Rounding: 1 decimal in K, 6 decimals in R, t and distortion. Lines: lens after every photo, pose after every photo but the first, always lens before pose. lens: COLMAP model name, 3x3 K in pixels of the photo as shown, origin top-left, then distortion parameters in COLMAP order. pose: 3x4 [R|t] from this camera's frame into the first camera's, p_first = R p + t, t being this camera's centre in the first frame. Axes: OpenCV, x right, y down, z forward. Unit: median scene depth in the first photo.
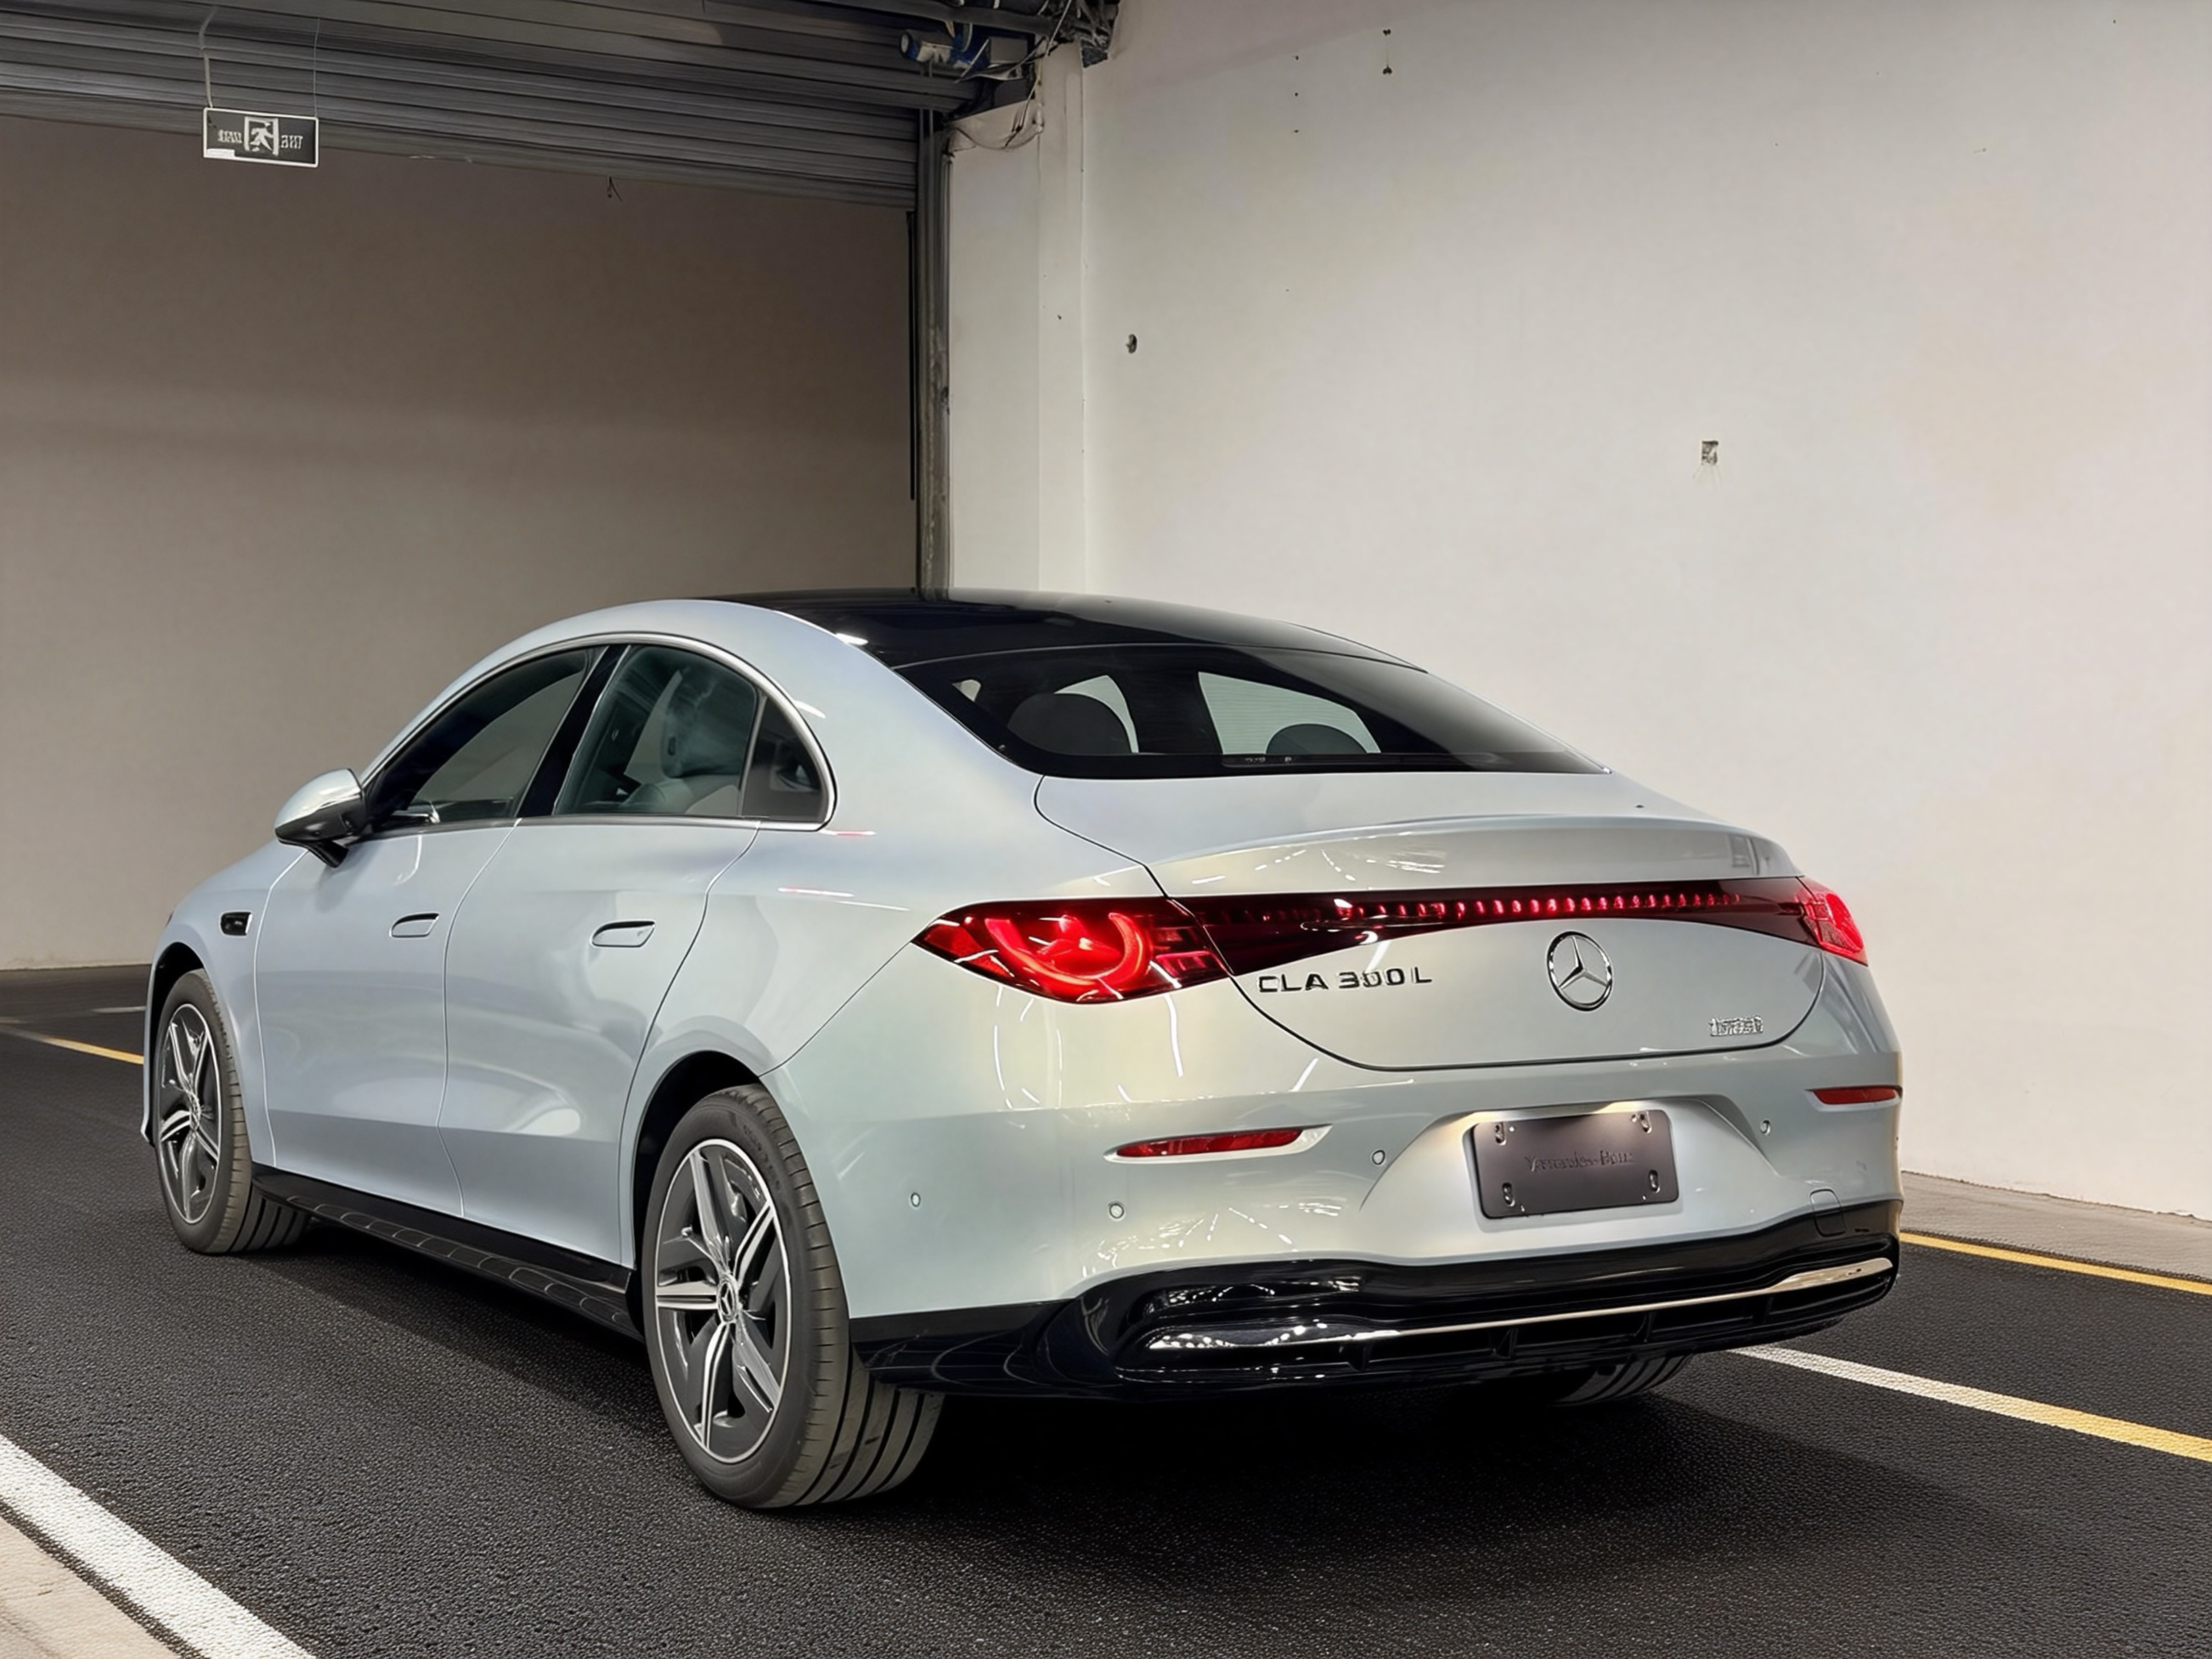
lens RADIAL K [[3328.0, 0, 1087.8], [0, 3328.0, 848.5], [0, 0, 1]] dist [0.101707, 0.000000]
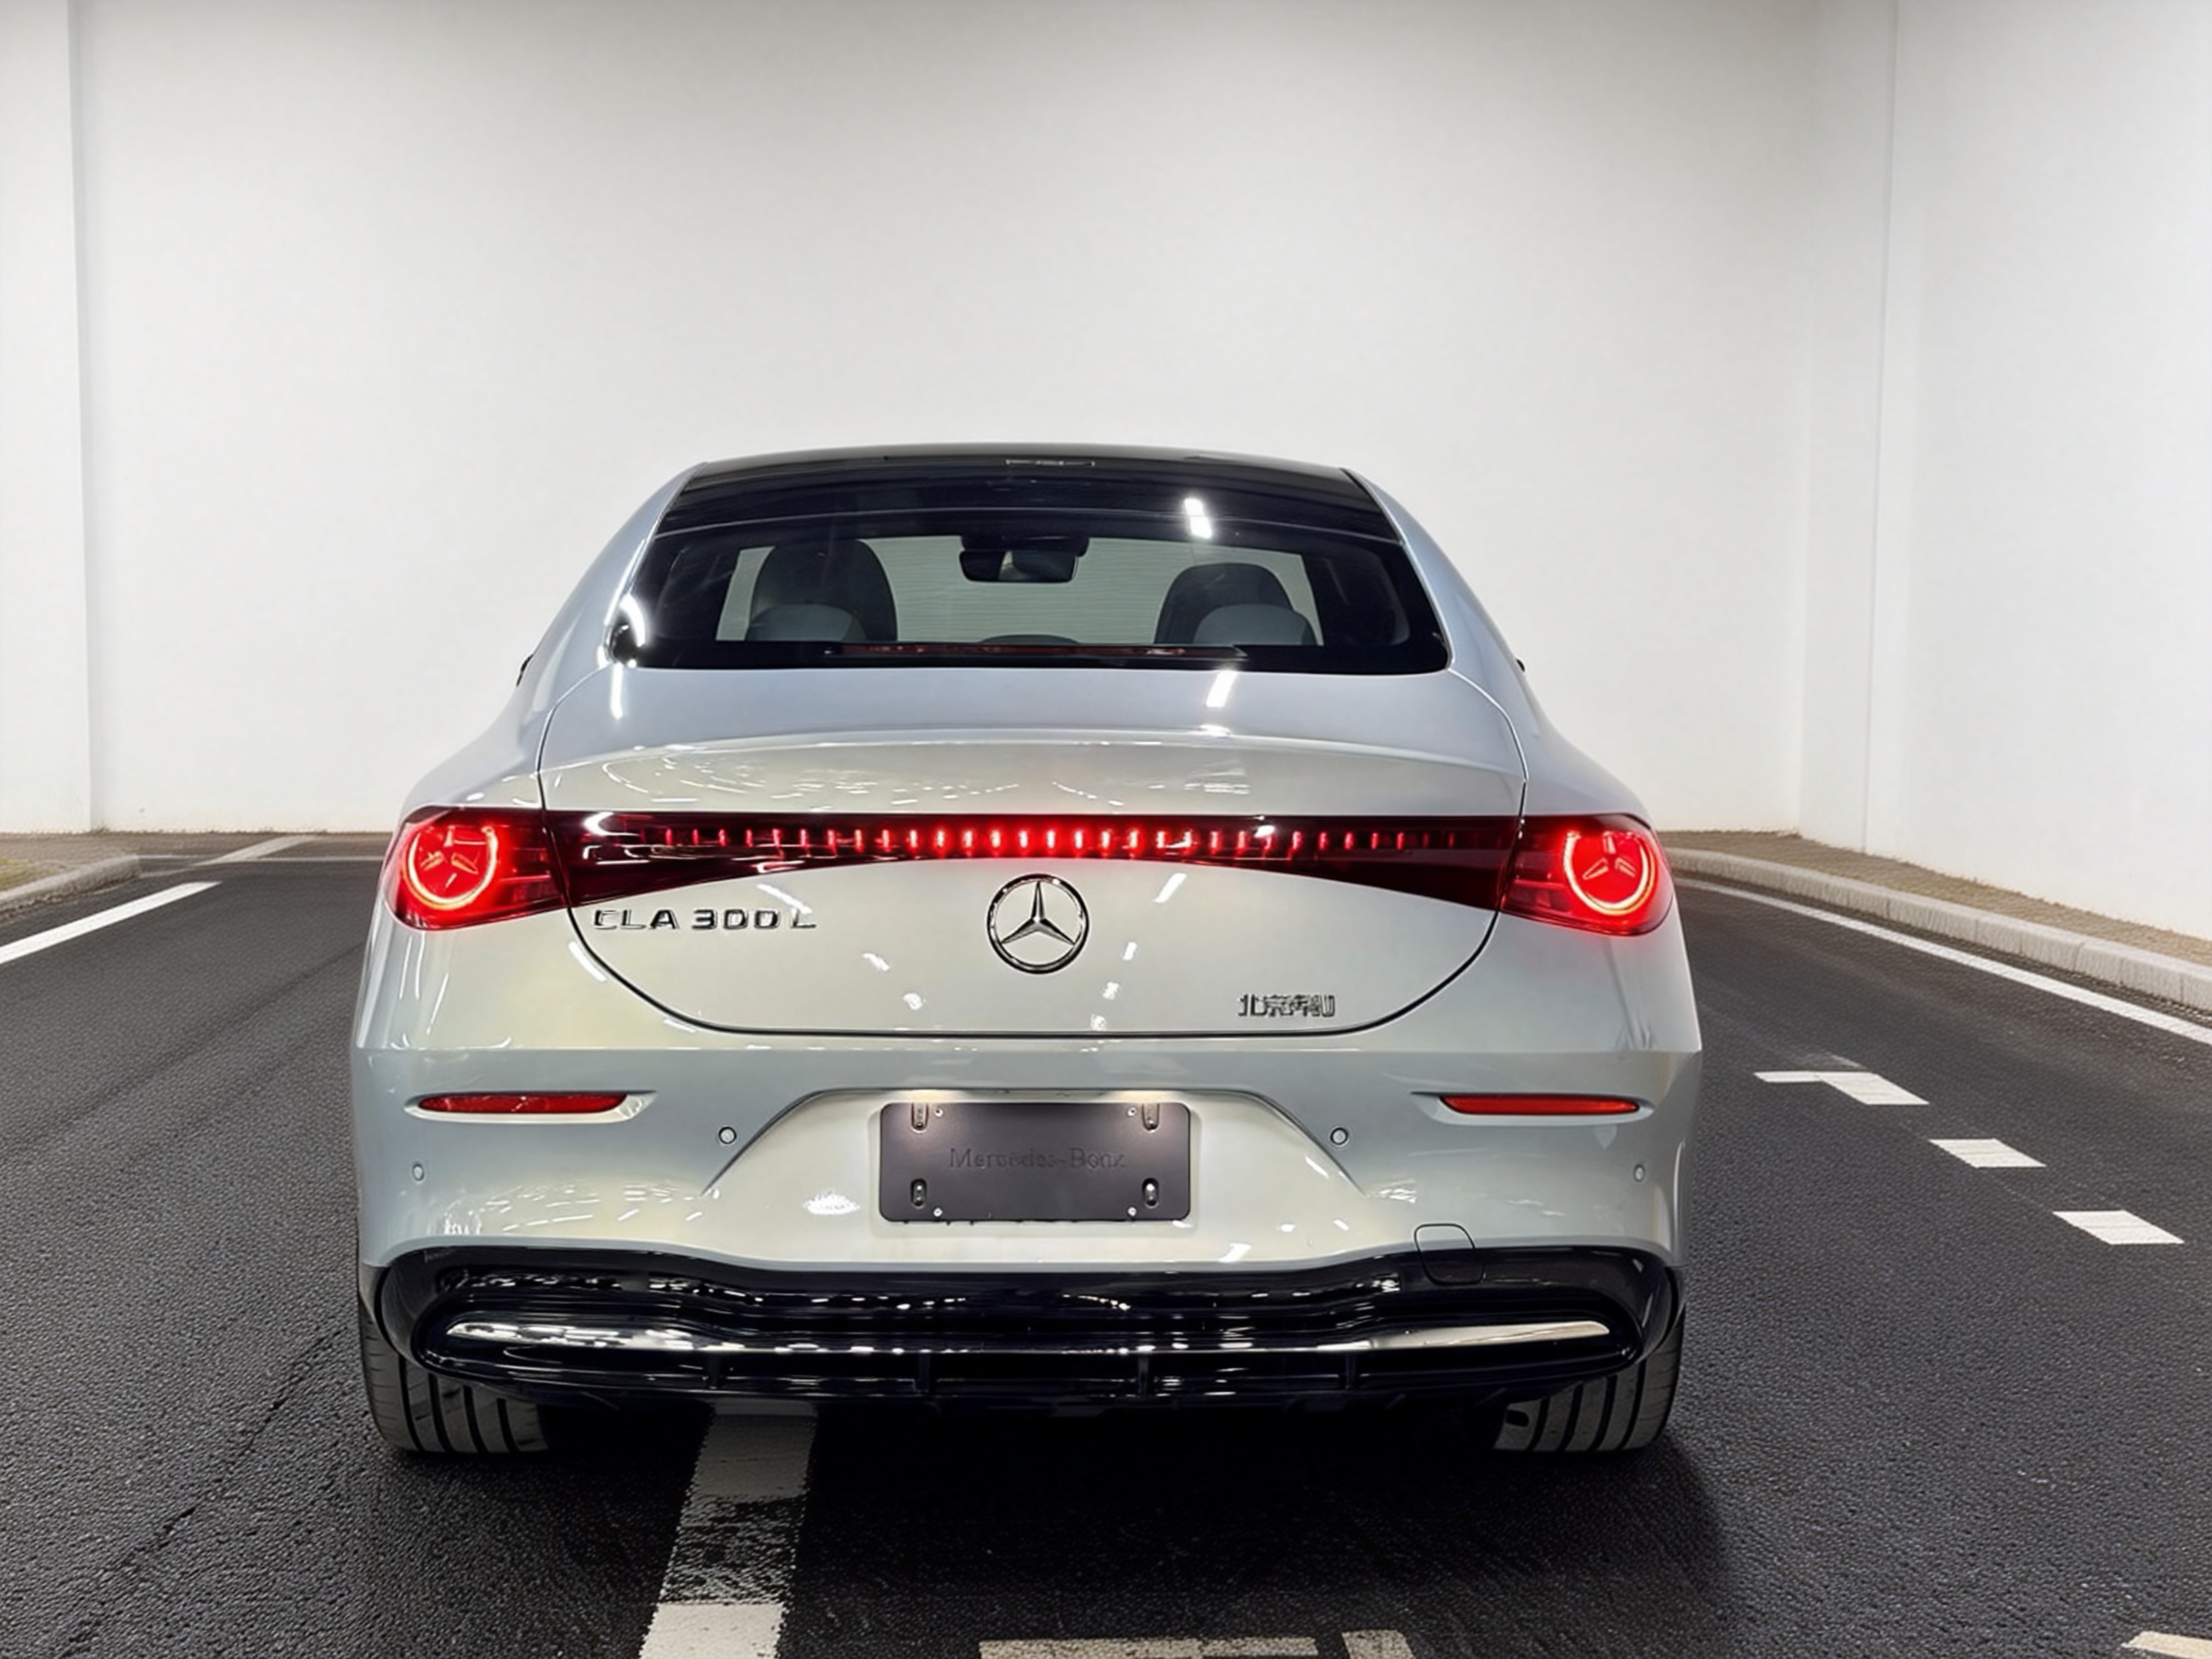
lens RADIAL K [[3328.0, 0, 1108.4], [0, 3328.0, 838.7], [0, 0, 1]] dist [0.101707, 0.000000]
pose [[0.873497, 0.039933, -0.485190, 0.478089], [-0.024964, 0.998993, 0.037279, -0.011828], [0.486190, -0.020451, 0.873614, 0.272513]]
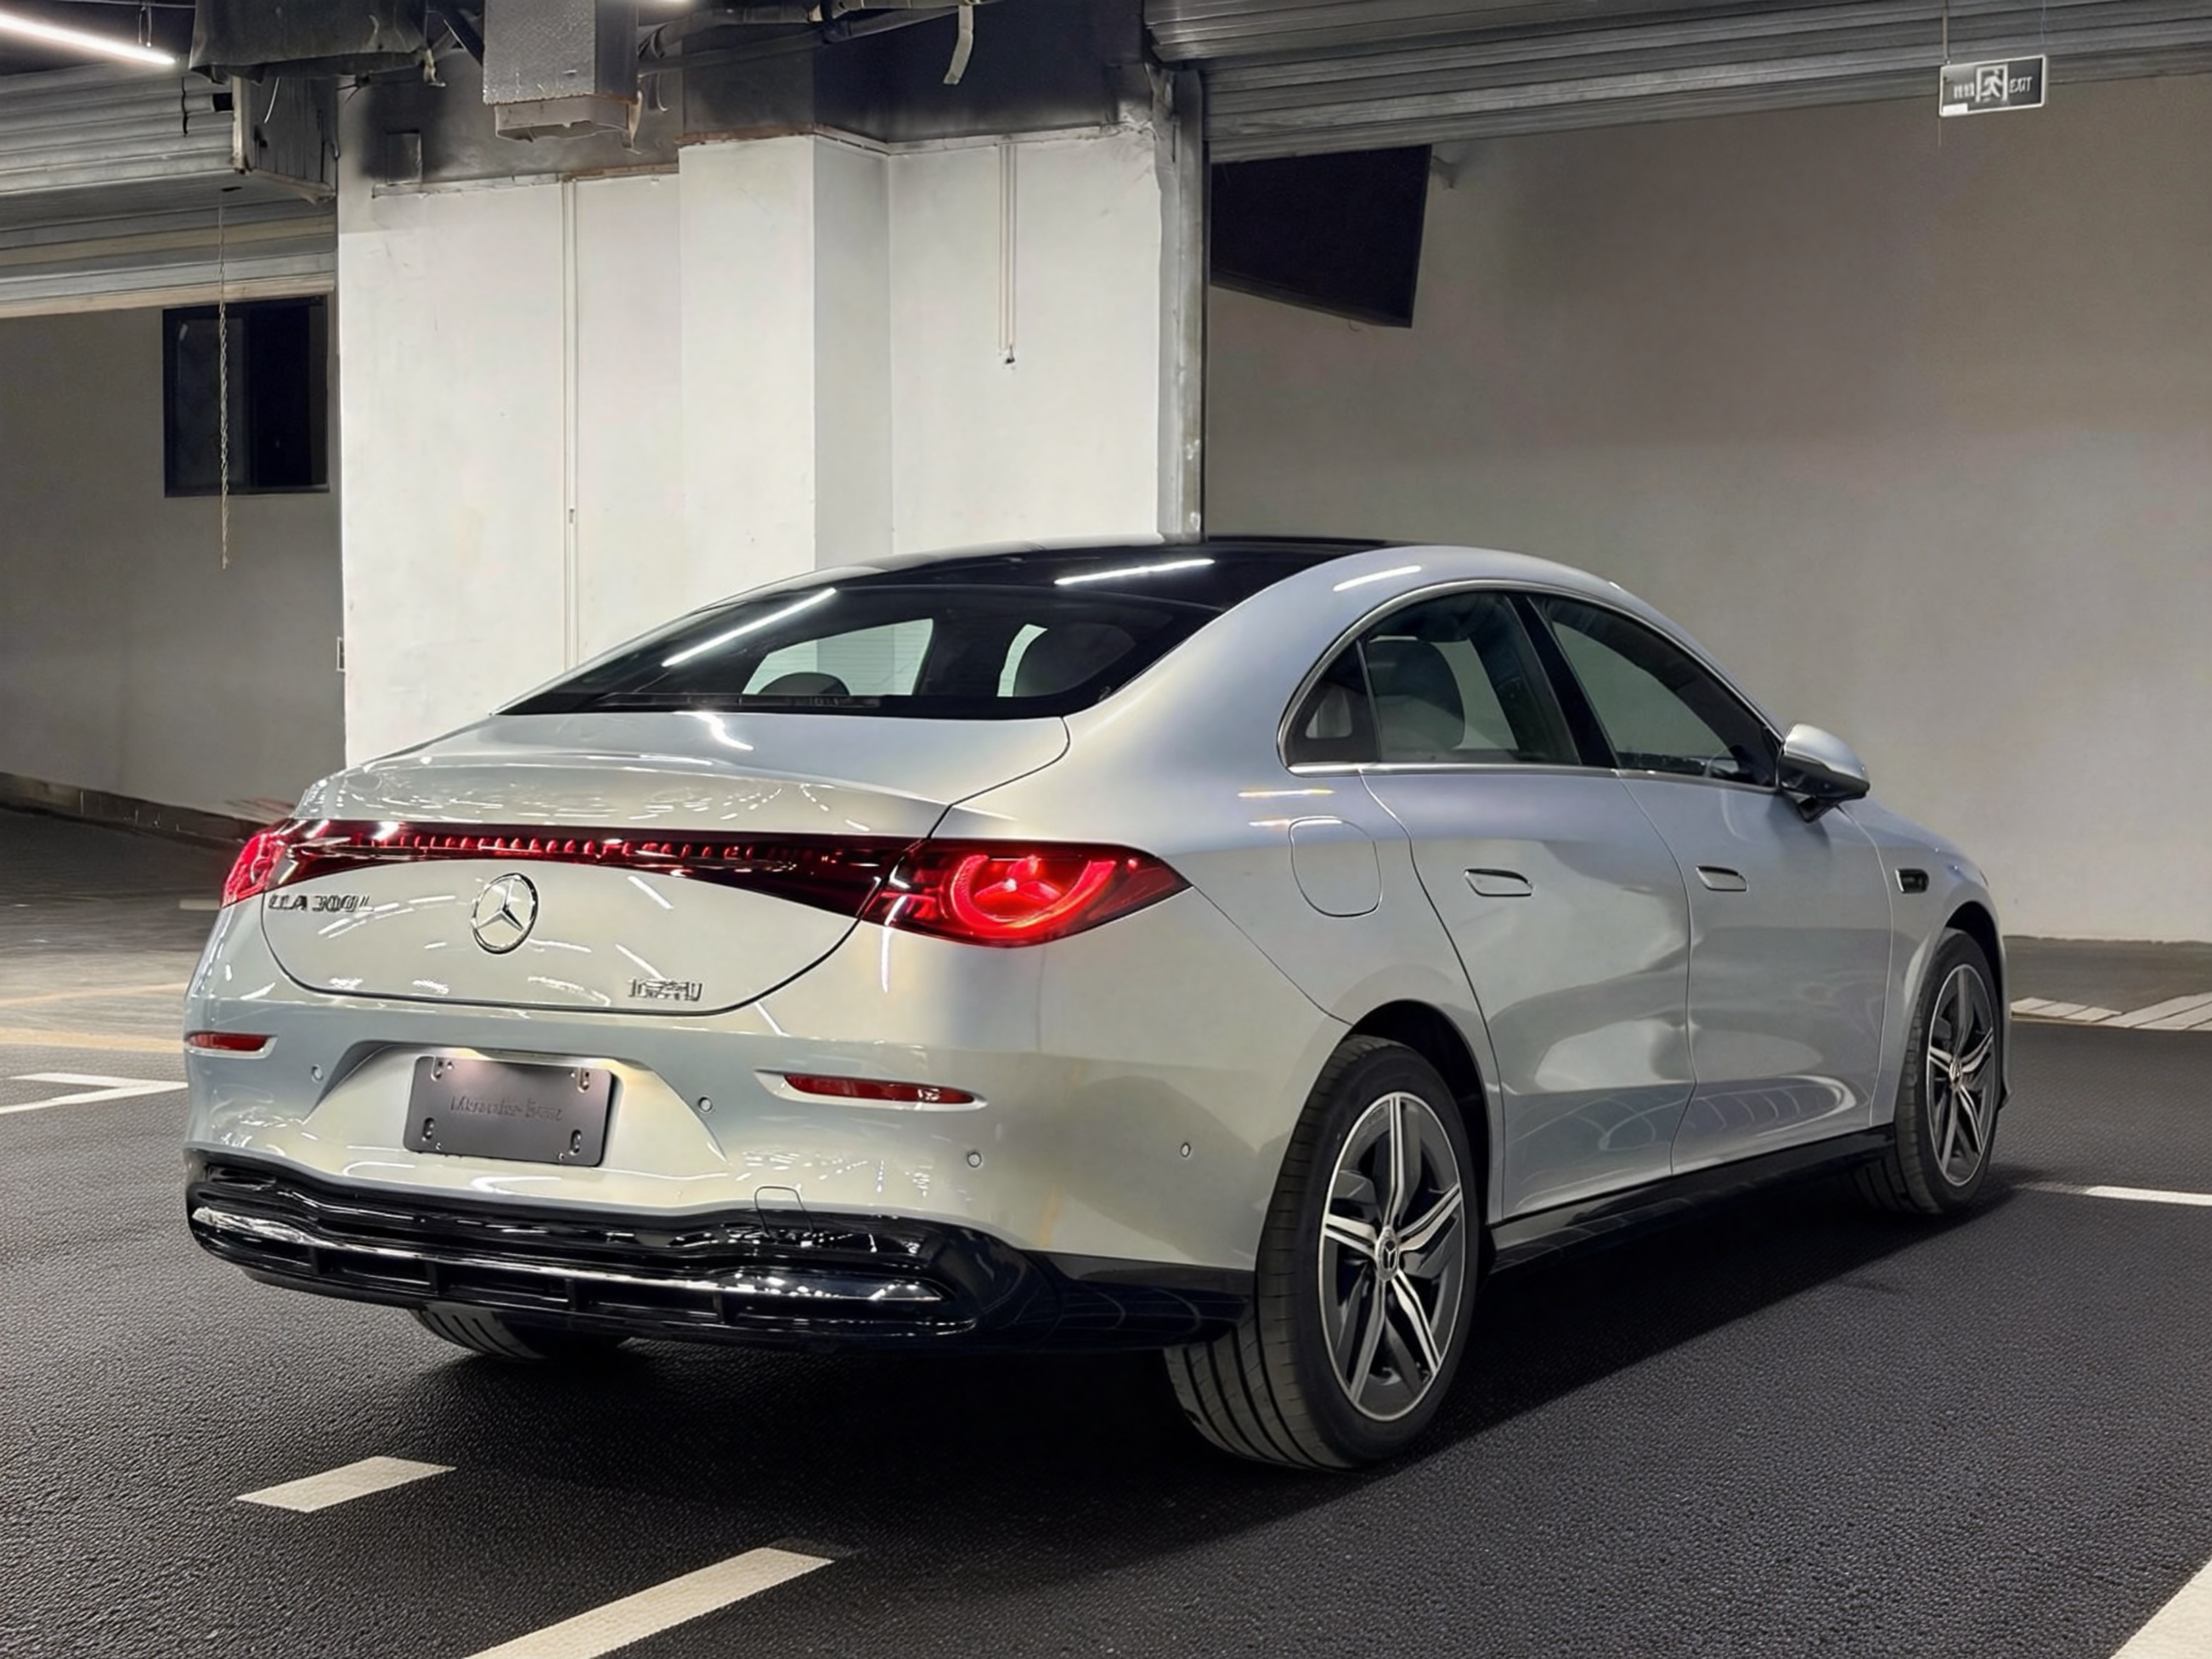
lens RADIAL K [[3328.0, 0, 1112.3], [0, 3328.0, 816.2], [0, 0, 1]] dist [0.101707, 0.000000]
pose [[0.460160, 0.030363, -0.887316, 0.954175], [-0.035601, 0.999242, 0.015730, -0.011638], [0.887122, 0.024350, 0.460893, 0.616768]]
